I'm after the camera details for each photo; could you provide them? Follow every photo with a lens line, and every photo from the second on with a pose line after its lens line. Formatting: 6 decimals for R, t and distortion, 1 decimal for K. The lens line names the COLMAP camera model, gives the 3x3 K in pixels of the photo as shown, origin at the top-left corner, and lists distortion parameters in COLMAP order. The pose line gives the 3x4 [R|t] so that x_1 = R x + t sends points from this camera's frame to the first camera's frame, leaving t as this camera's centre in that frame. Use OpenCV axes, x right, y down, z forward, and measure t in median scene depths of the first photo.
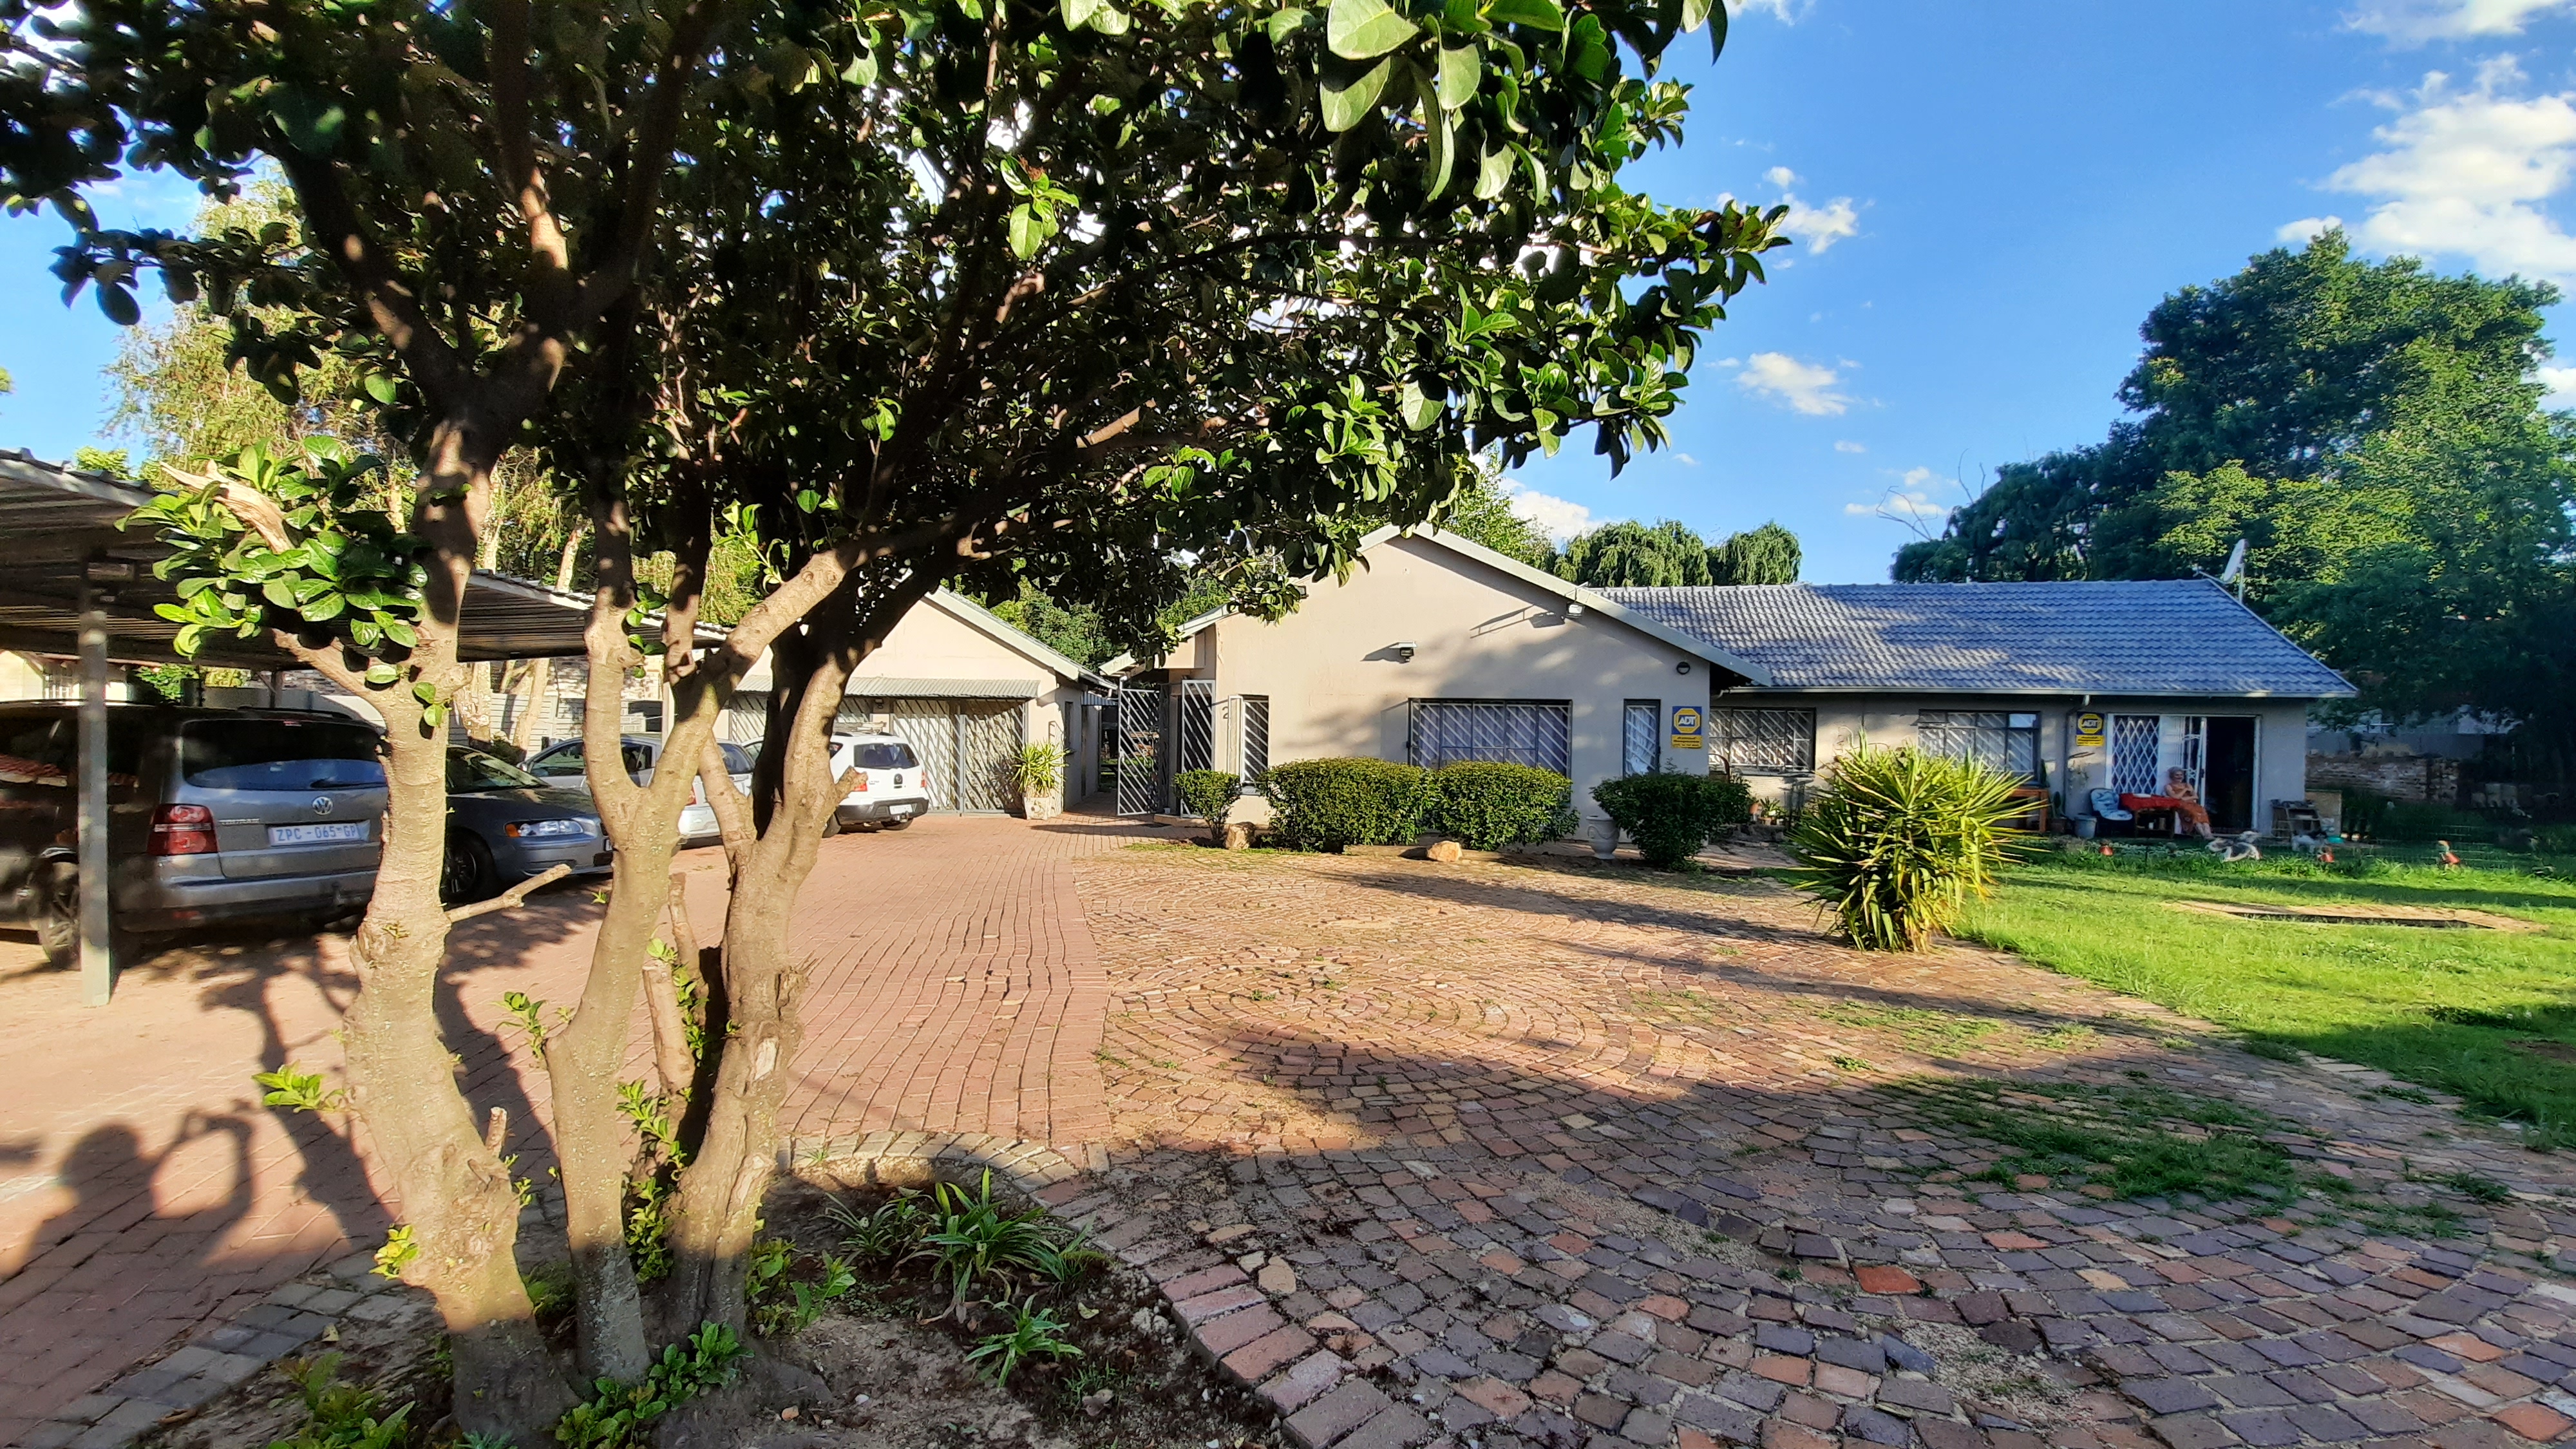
lens RADIAL K [[1005.4, 0, 1287.3], [0, 1005.4, 734.1], [0, 0, 1]] dist [0.001438, -0.010377]
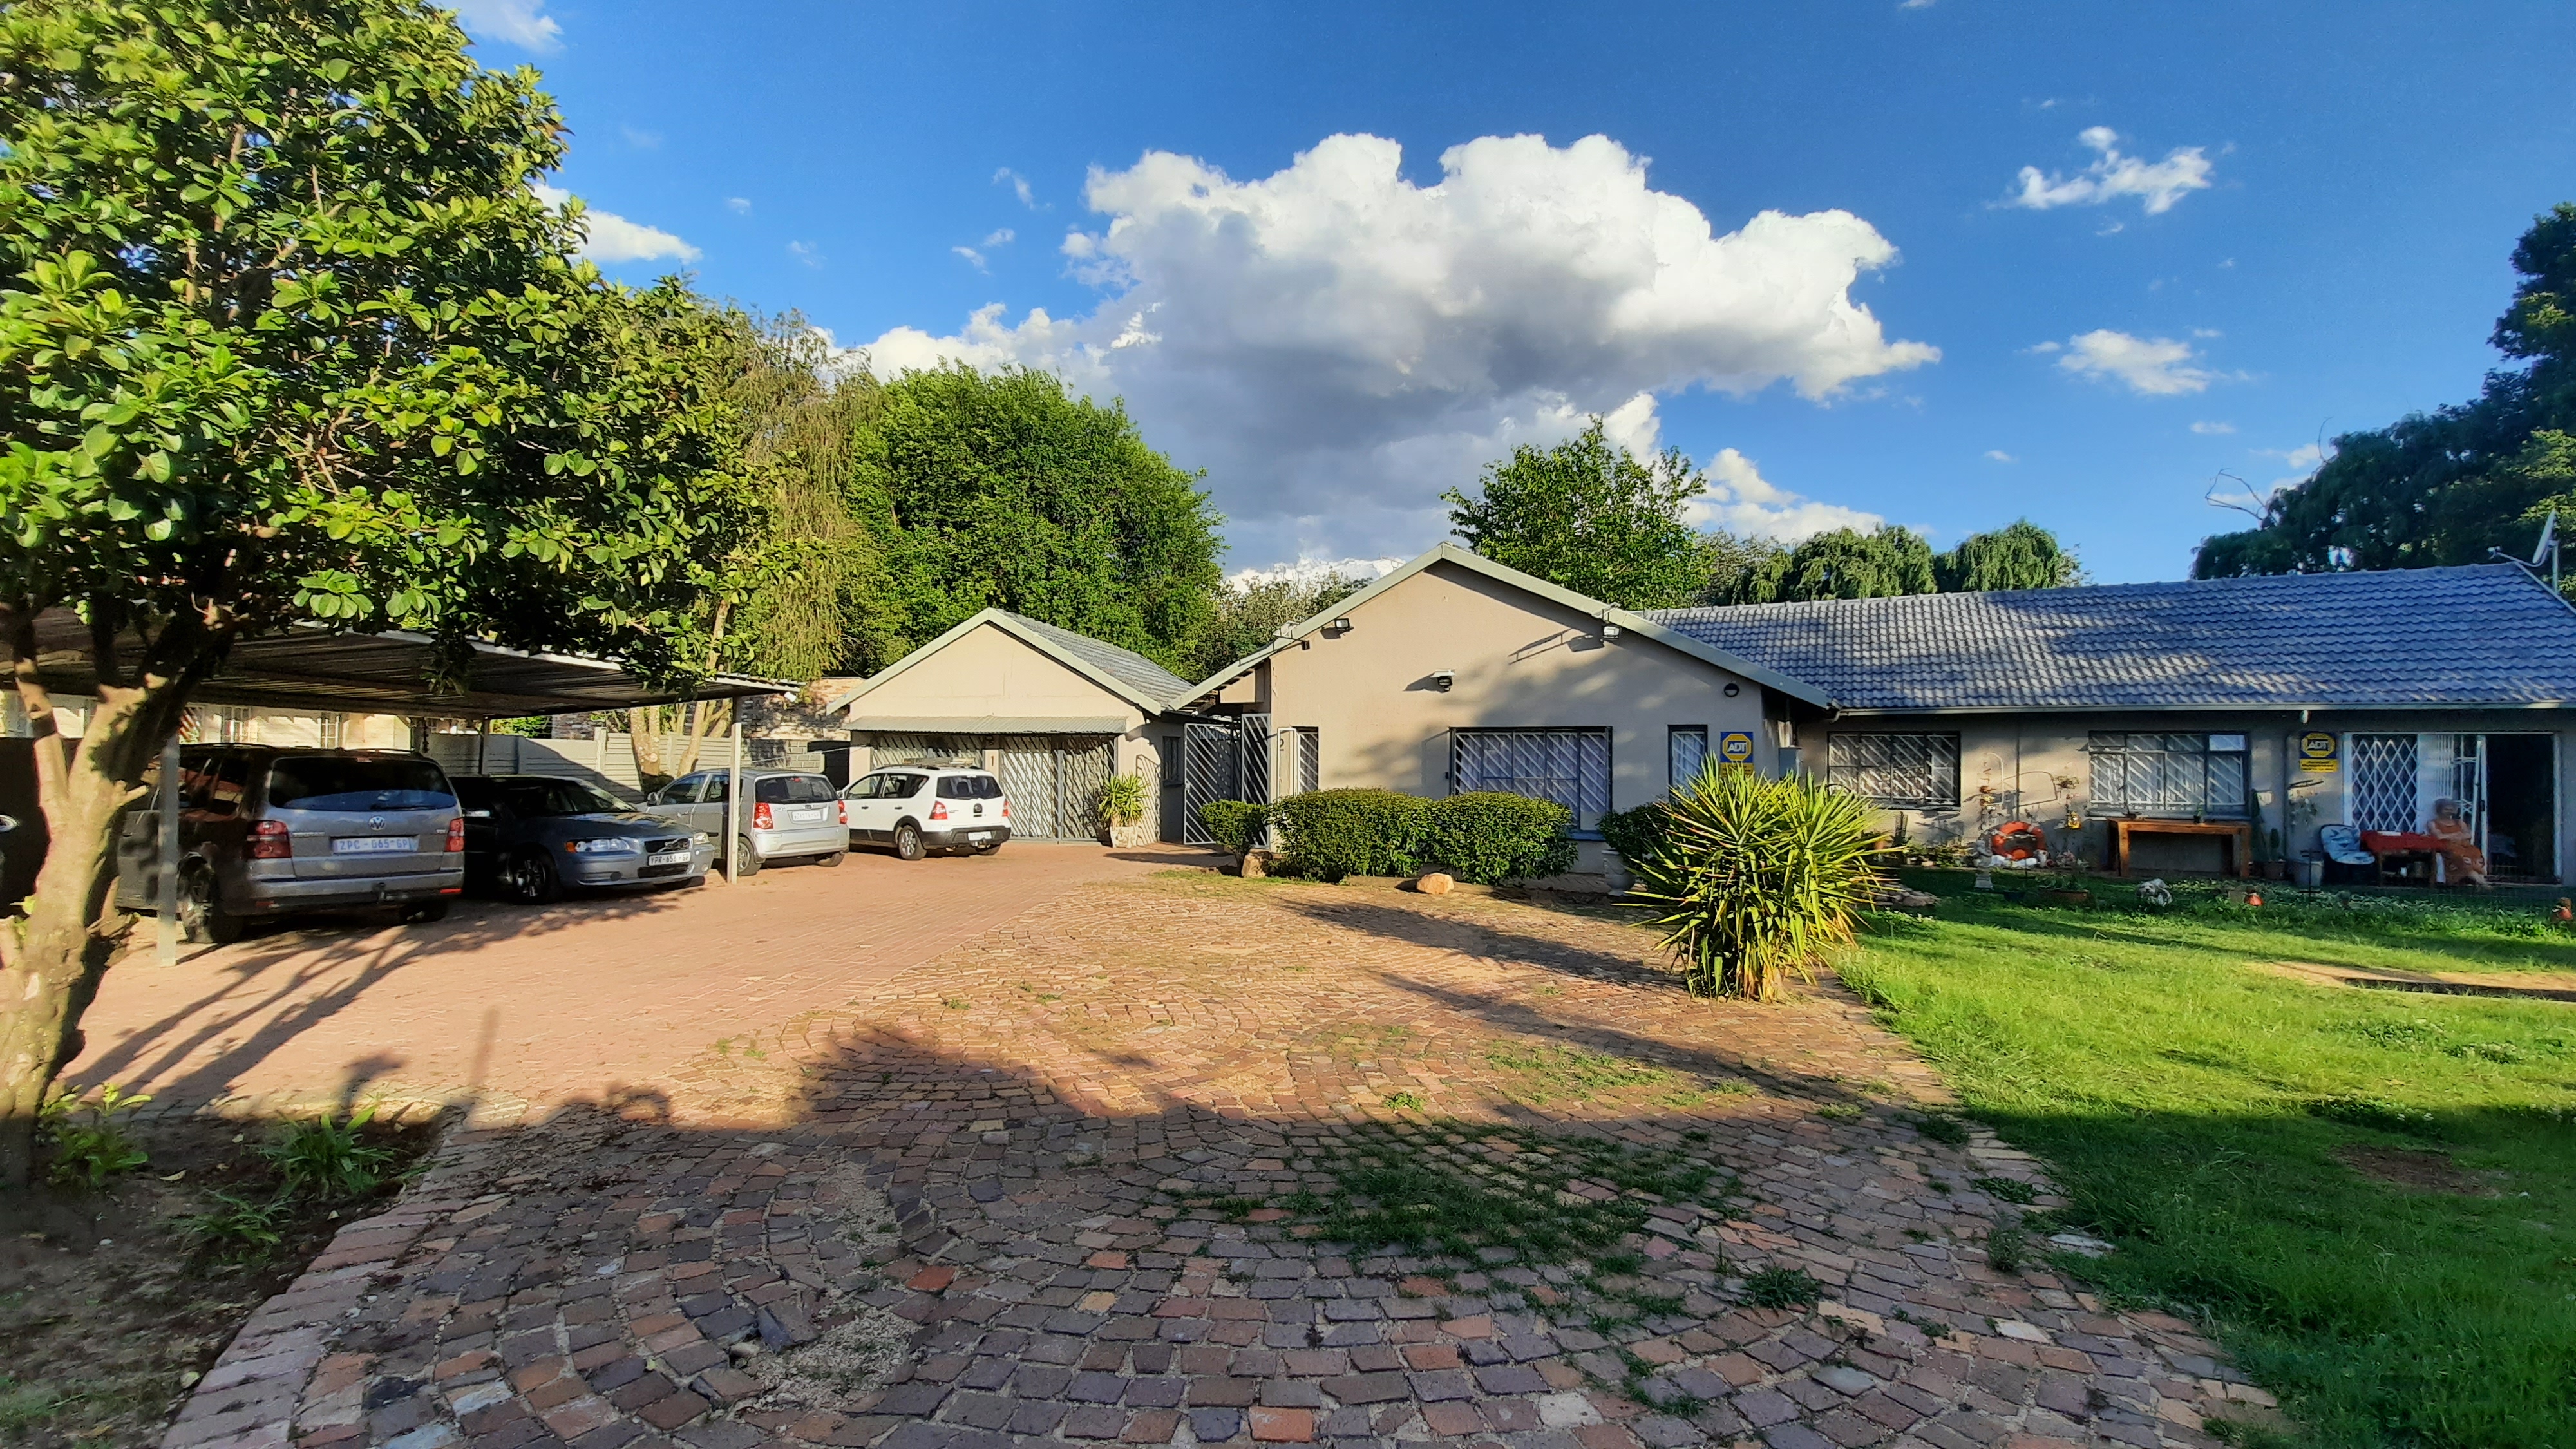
lens RADIAL K [[1005.4, 0, 1287.3], [0, 1005.4, 734.1], [0, 0, 1]] dist [0.001438, -0.010377]
pose [[0.970310, -0.014656, -0.241422, 0.205238], [0.006379, 0.999366, -0.035028, 0.003911], [0.241782, 0.032448, 0.969788, 0.011179]]
